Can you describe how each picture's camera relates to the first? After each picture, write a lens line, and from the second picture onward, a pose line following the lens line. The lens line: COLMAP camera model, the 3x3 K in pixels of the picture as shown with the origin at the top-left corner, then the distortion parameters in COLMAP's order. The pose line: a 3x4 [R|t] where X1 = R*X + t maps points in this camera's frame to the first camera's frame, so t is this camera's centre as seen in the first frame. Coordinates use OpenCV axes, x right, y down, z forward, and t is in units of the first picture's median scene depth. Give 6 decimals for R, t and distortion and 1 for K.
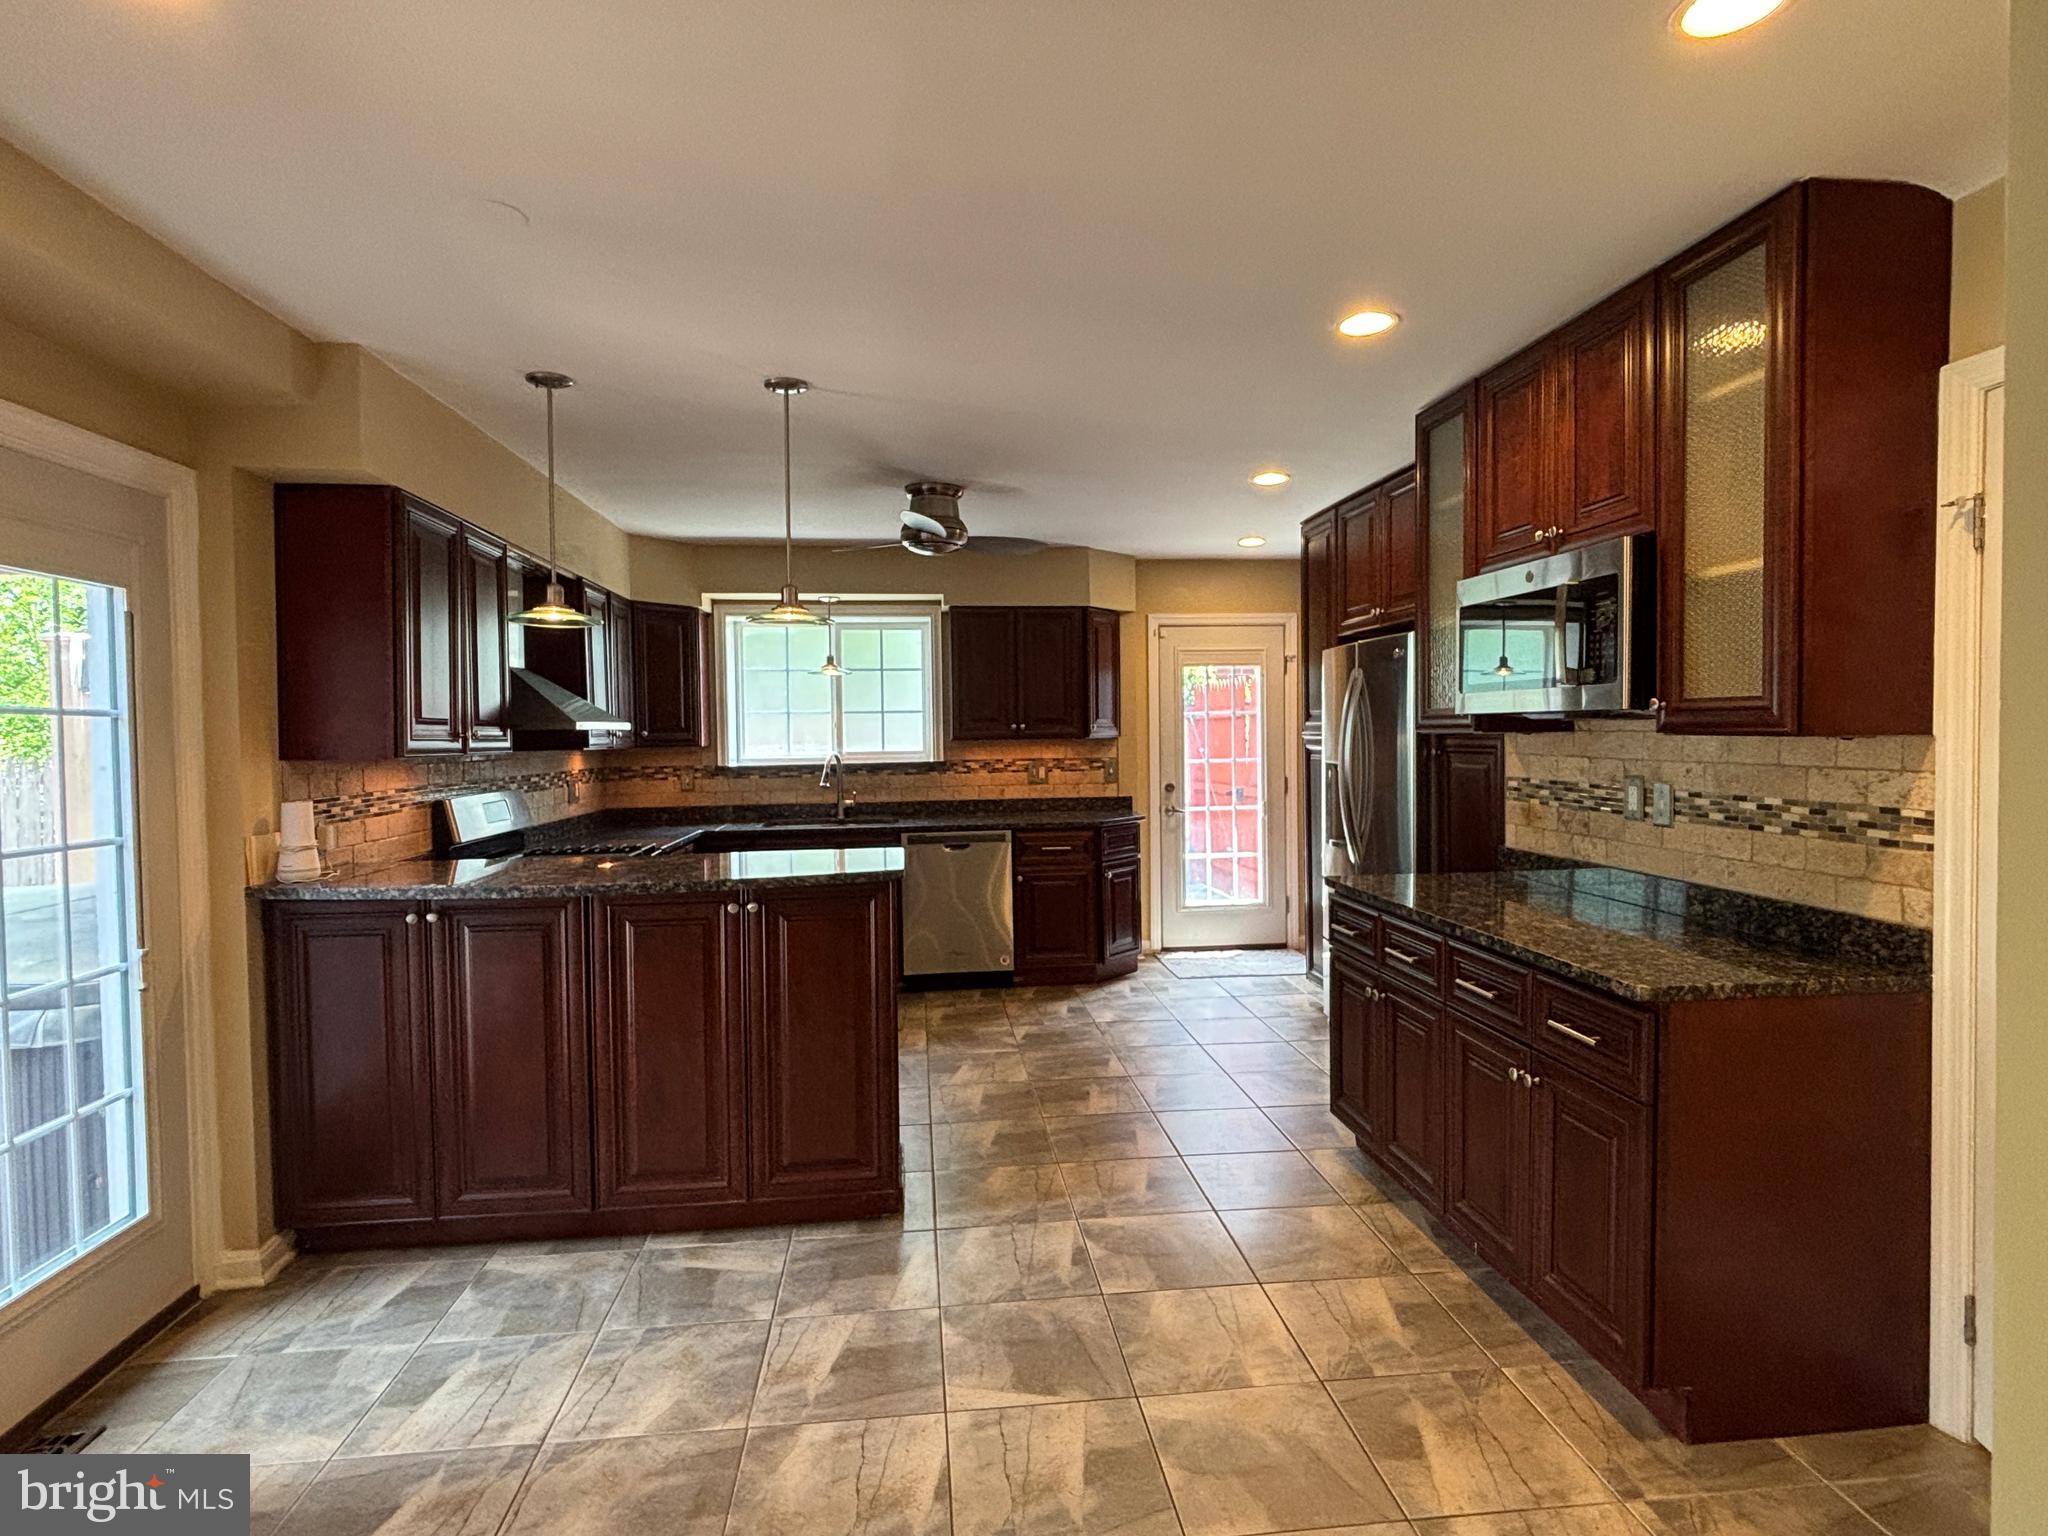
lens RADIAL K [[1044.0, 0, 1024.2], [0, 1044.0, 761.3], [0, 0, 1]] dist [-0.016396, -0.002053]
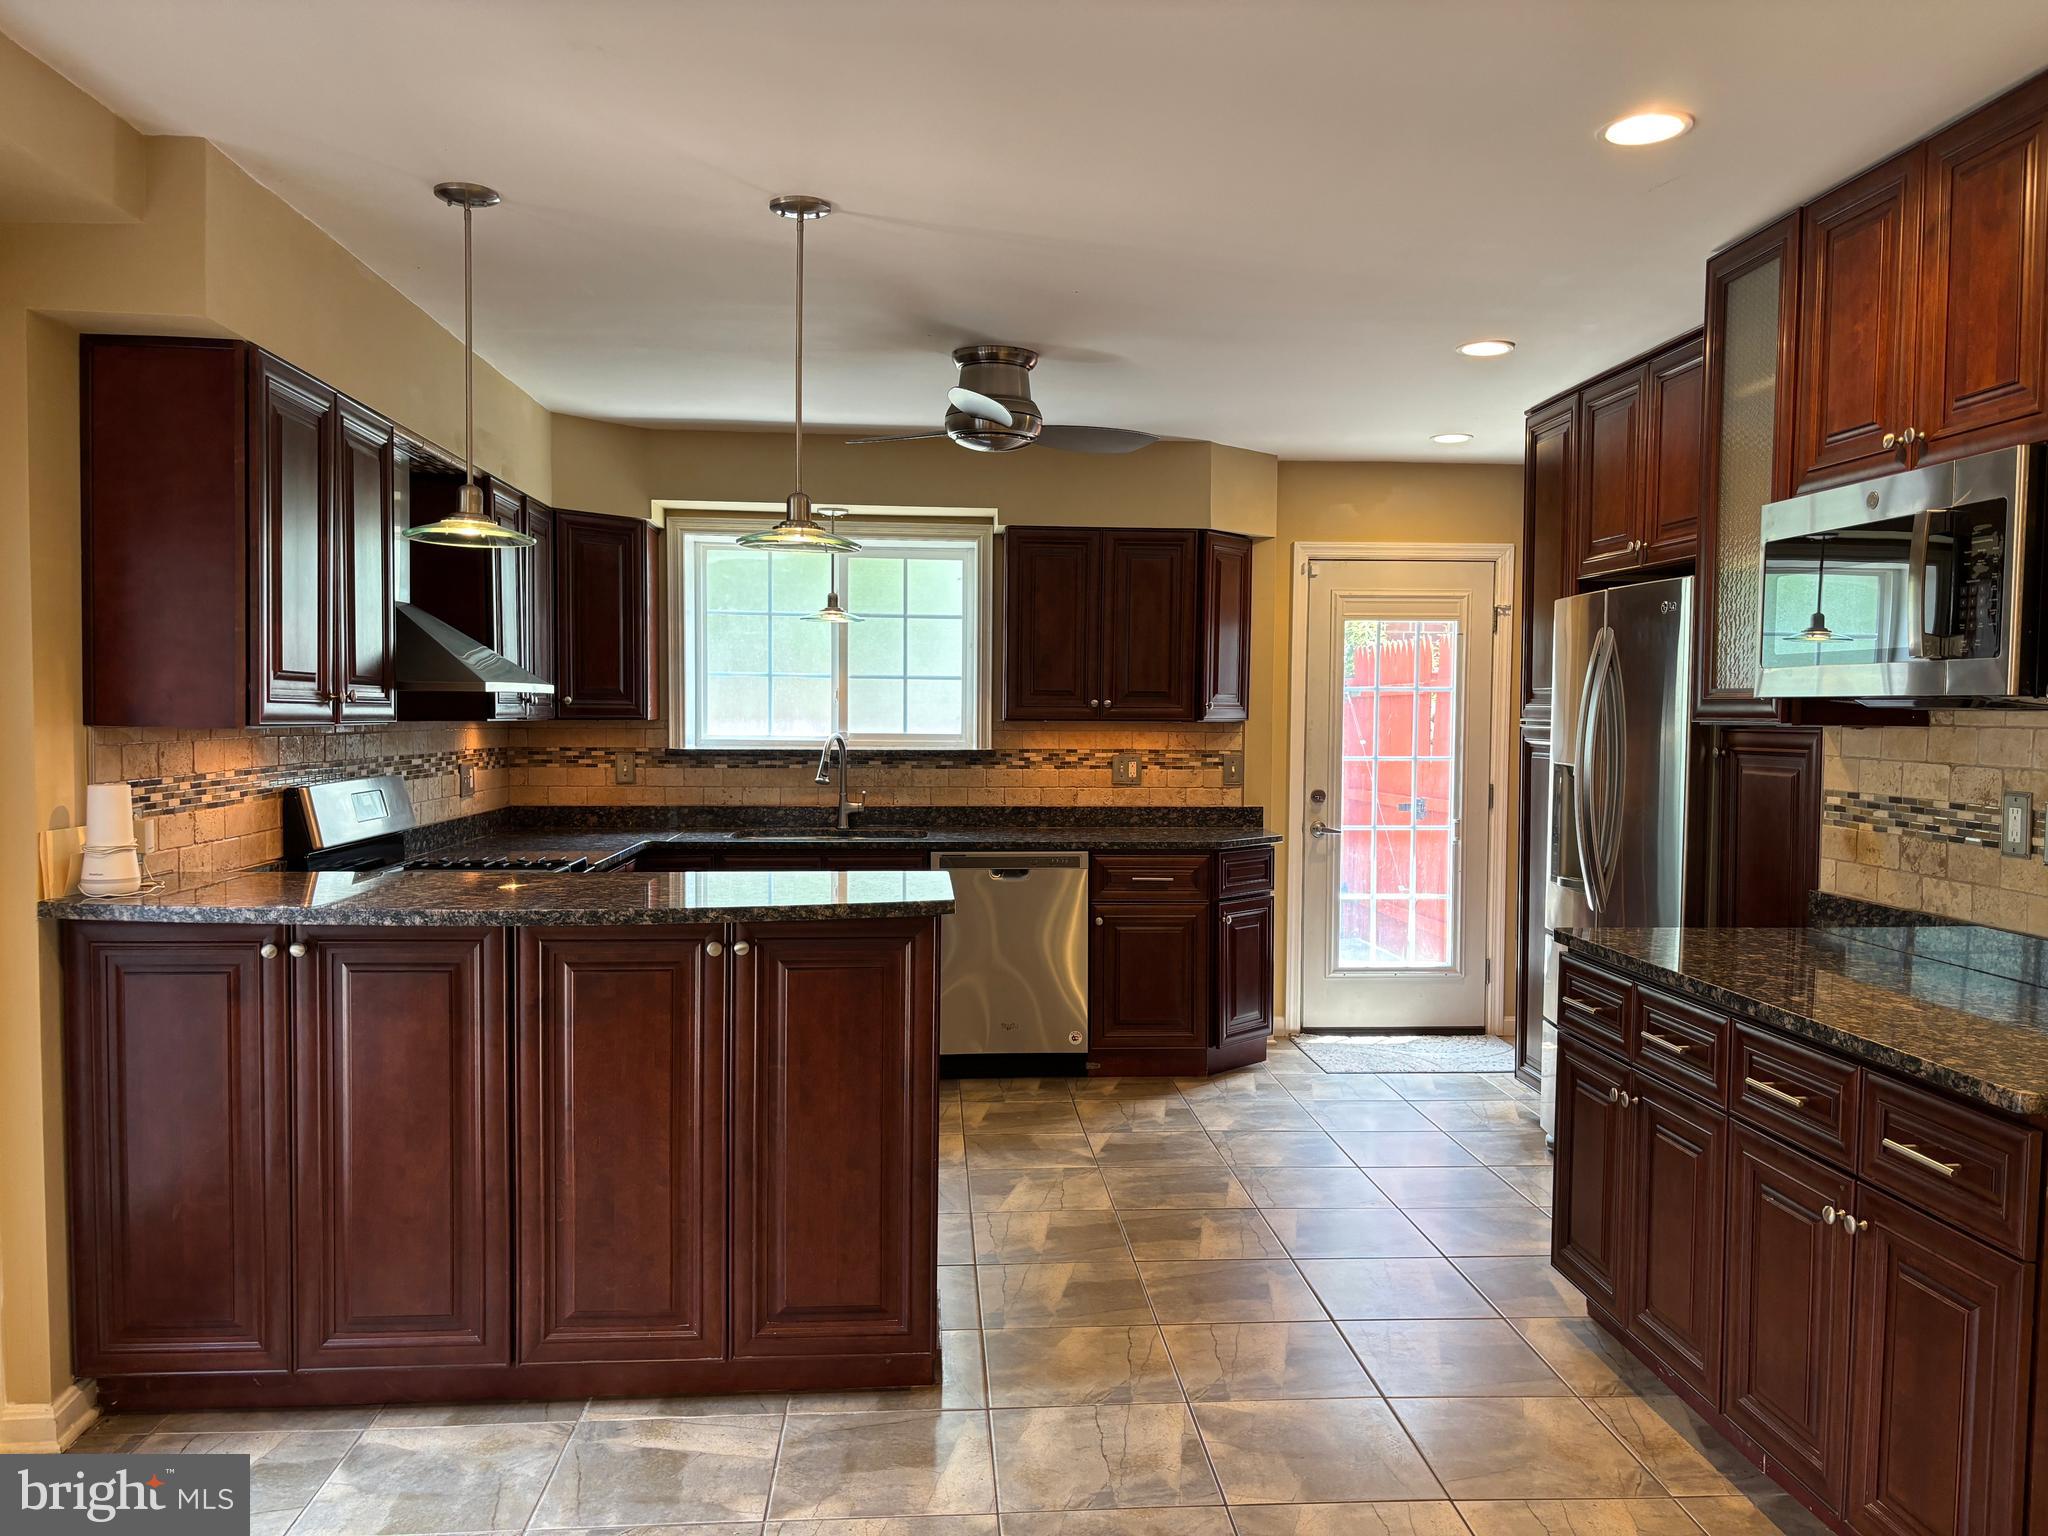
lens RADIAL K [[1533.5, 0, 1037.0], [0, 1533.5, 781.2], [0, 0, 1]] dist [0.000034, -0.003145]
pose [[0.999168, 0.023859, -0.033074, -0.021564], [-0.023250, 0.999555, 0.018673, 0.001916], [0.033505, -0.017889, 0.999278, -0.027557]]
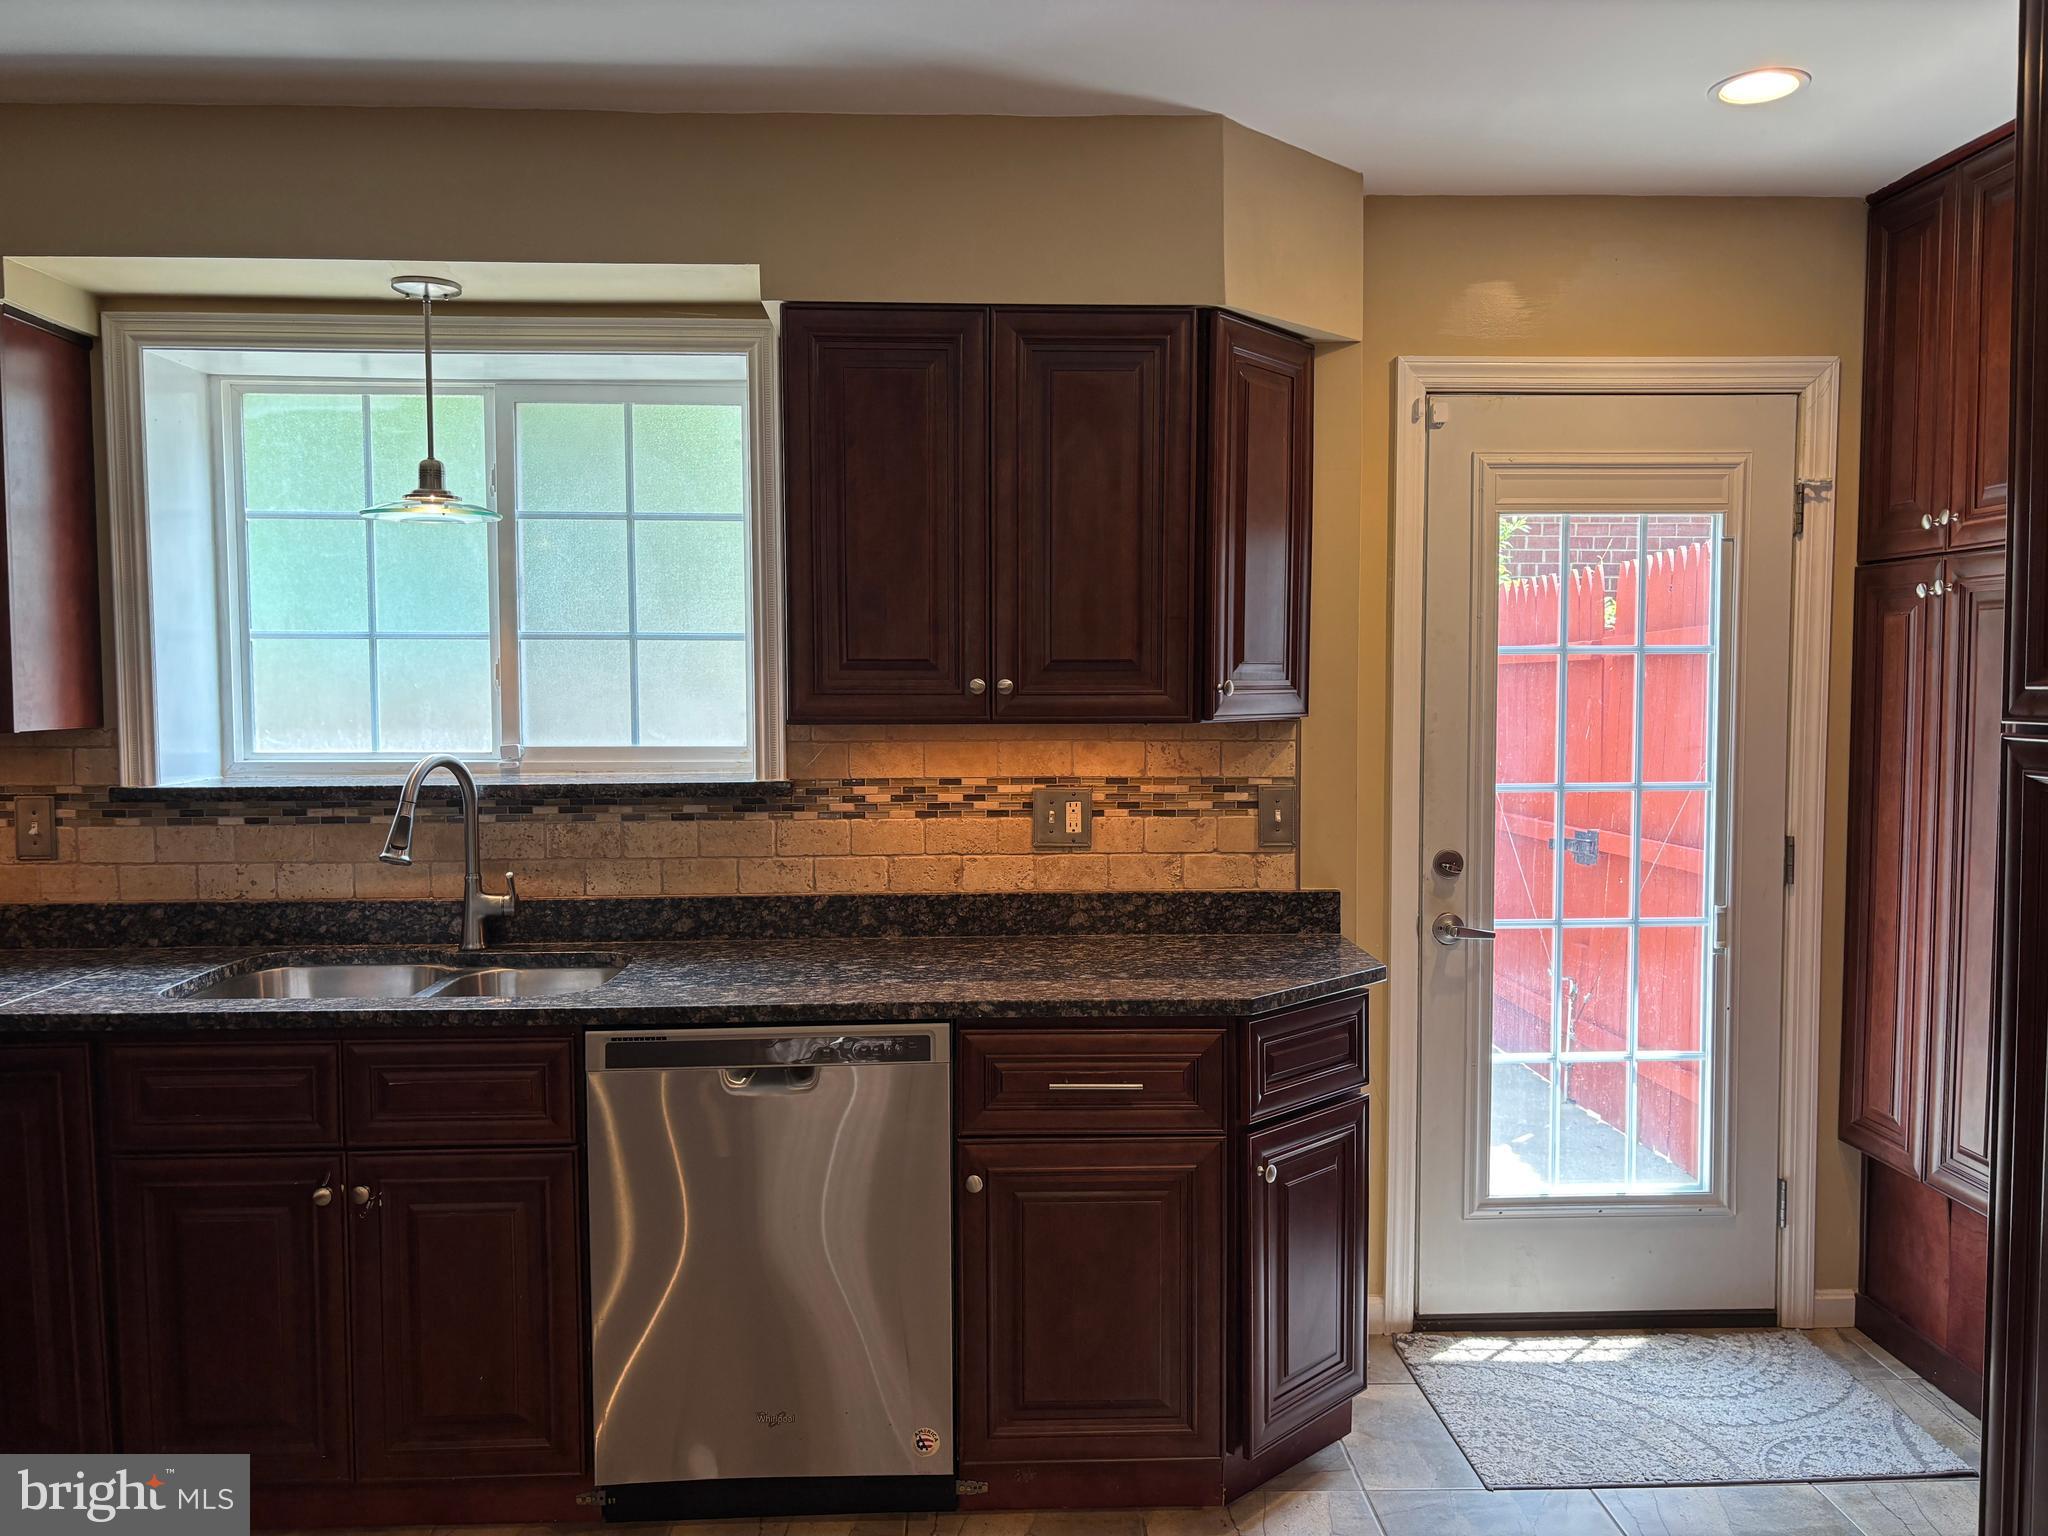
lens RADIAL K [[1533.5, 0, 1023.9], [0, 1533.5, 759.3], [0, 0, 1]] dist [0.000034, -0.003145]
pose [[0.997516, 0.015557, -0.068699, 0.058443], [-0.014101, 0.999666, 0.021639, -0.031861], [0.069013, -0.020617, 0.997403, 0.838679]]
